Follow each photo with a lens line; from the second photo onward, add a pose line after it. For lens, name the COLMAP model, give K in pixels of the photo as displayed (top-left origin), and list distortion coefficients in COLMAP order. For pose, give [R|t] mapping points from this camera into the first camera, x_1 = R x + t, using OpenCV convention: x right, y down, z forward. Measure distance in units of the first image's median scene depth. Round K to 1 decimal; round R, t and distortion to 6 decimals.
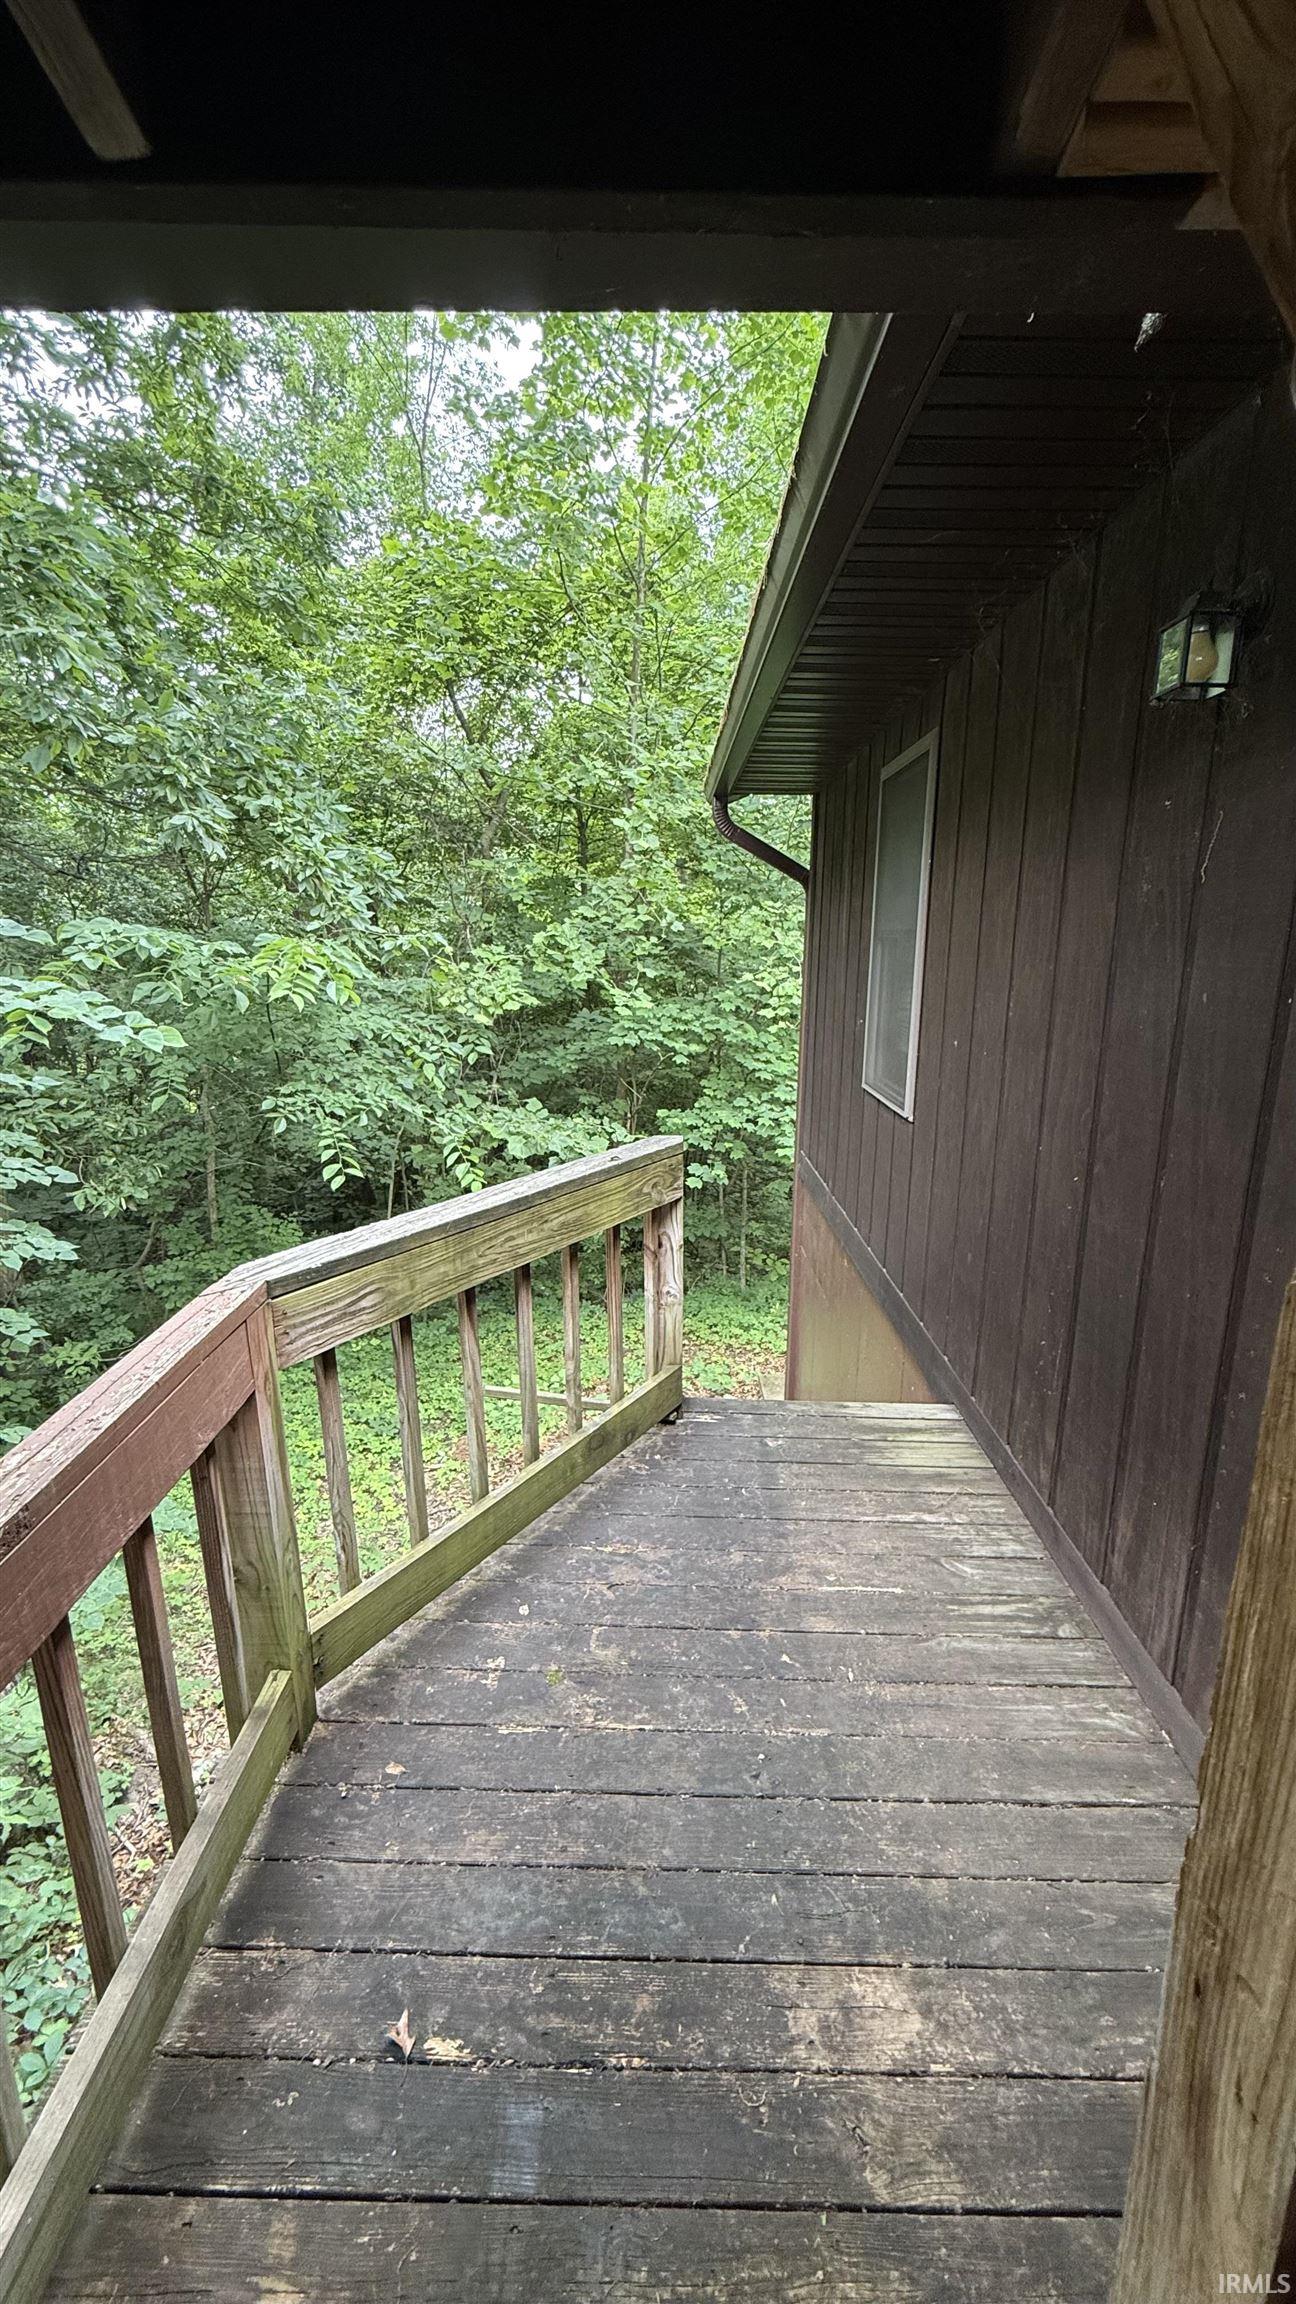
lens RADIAL K [[920.2, 0, 651.8], [0, 920.2, 1153.7], [0, 0, 1]] dist [-0.001921, 0.000603]
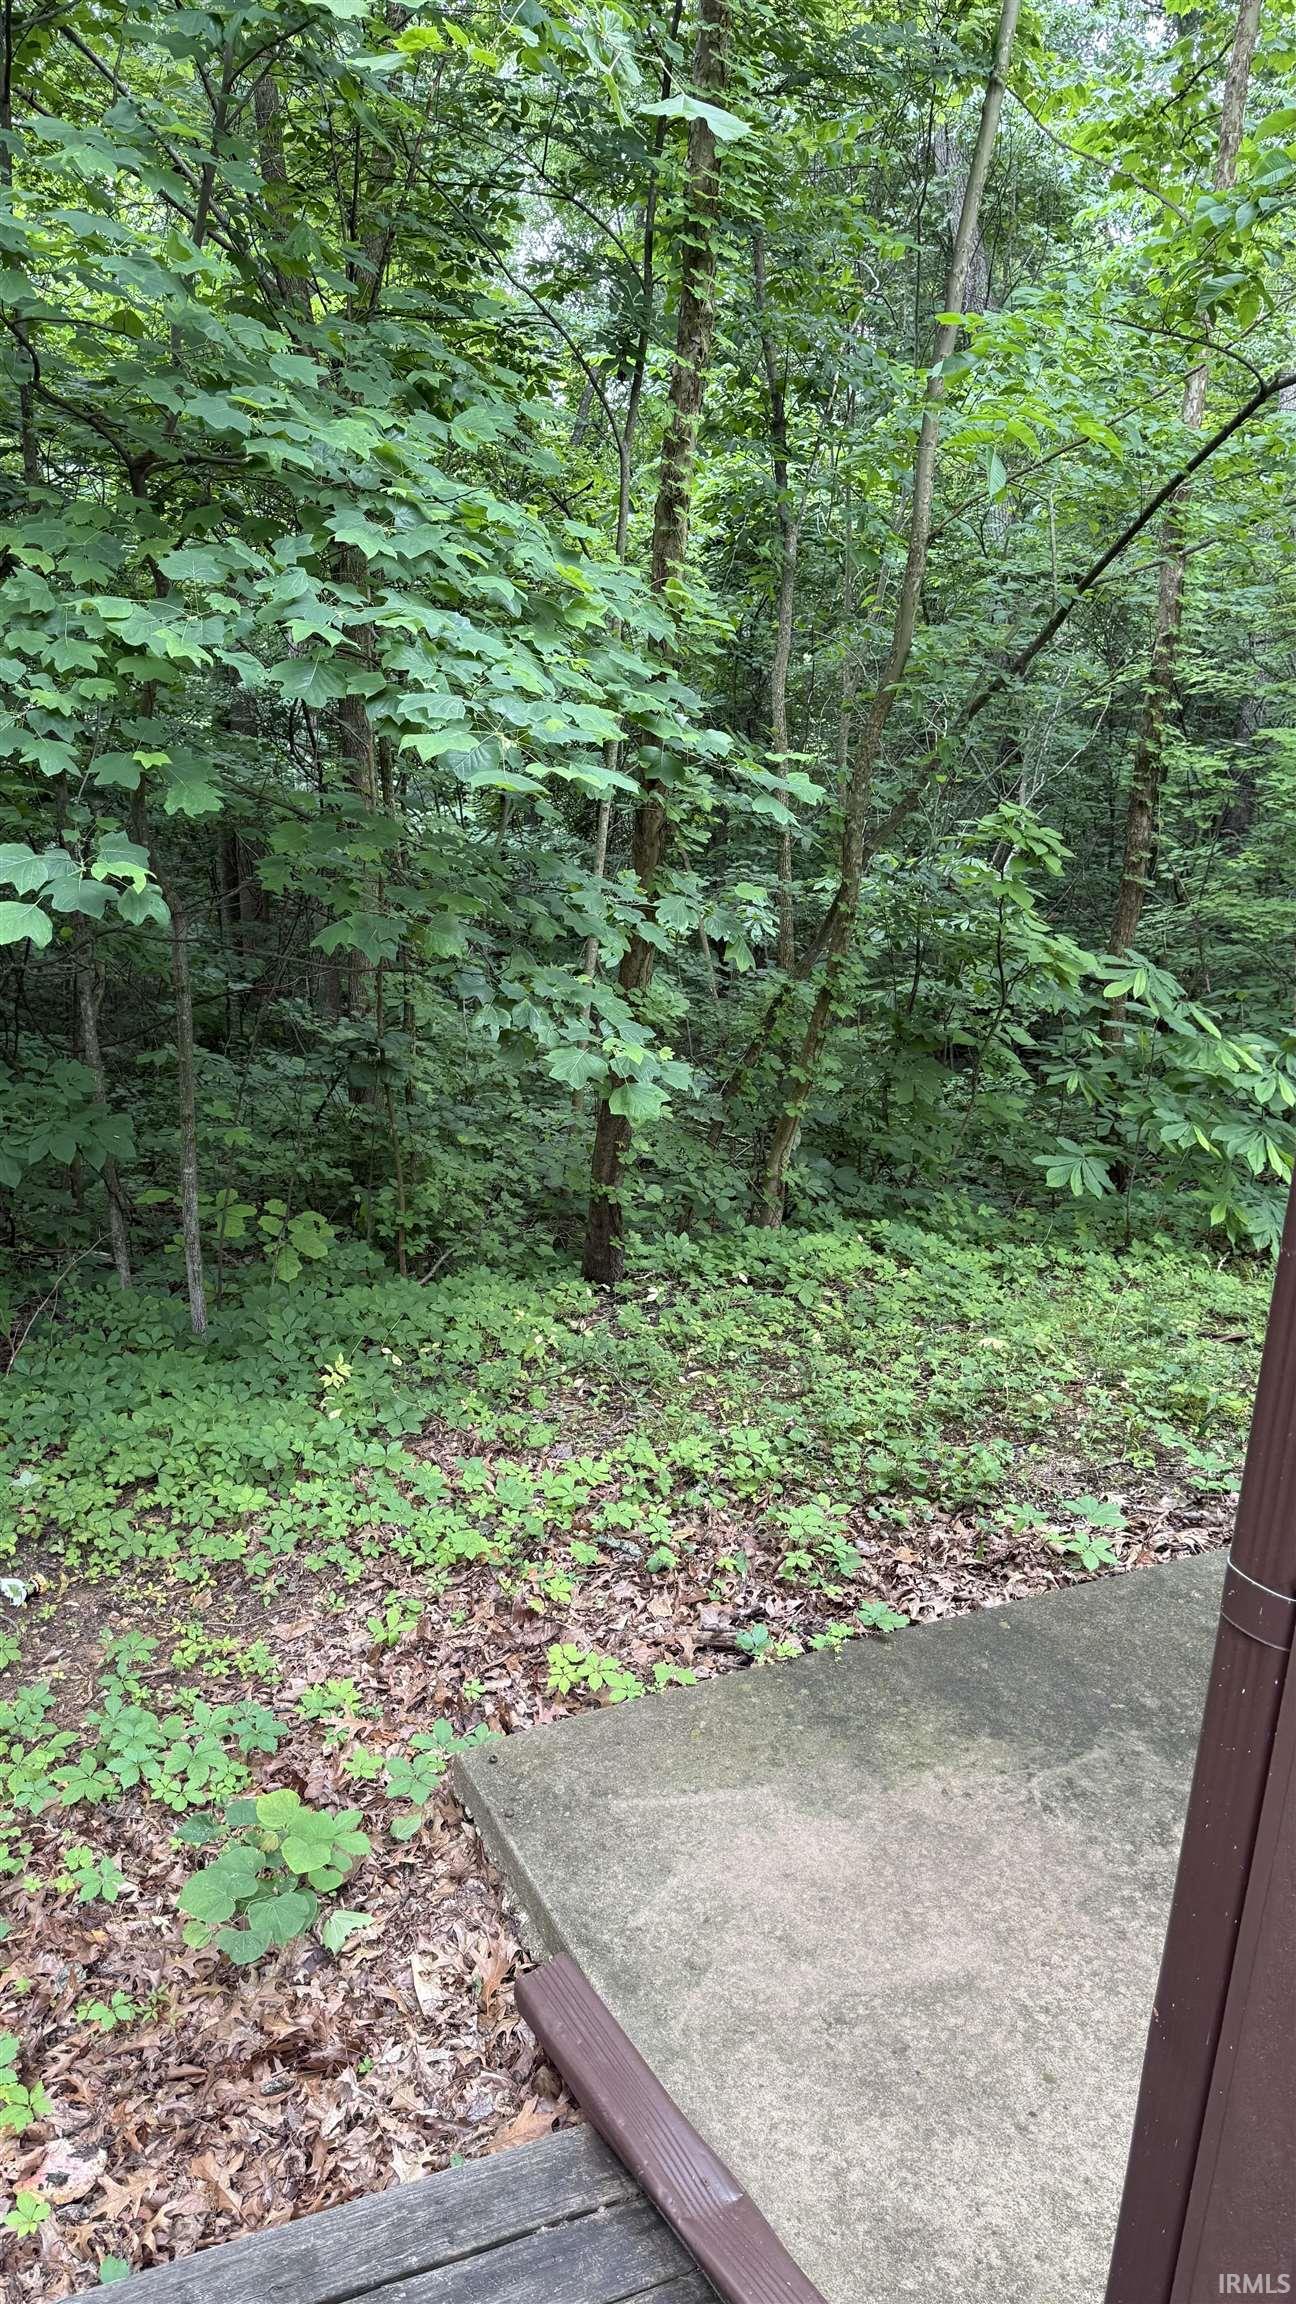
lens RADIAL K [[1625.5, 0, 656.1], [0, 1625.5, 1154.9], [0, 0, 1]] dist [0.061700, -0.073306]
pose [[0.907502, -0.101369, 0.407634, 0.018997], [0.065936, 0.992791, 0.100094, 0.057269], [-0.414841, -0.063958, 0.907643, 0.559811]]
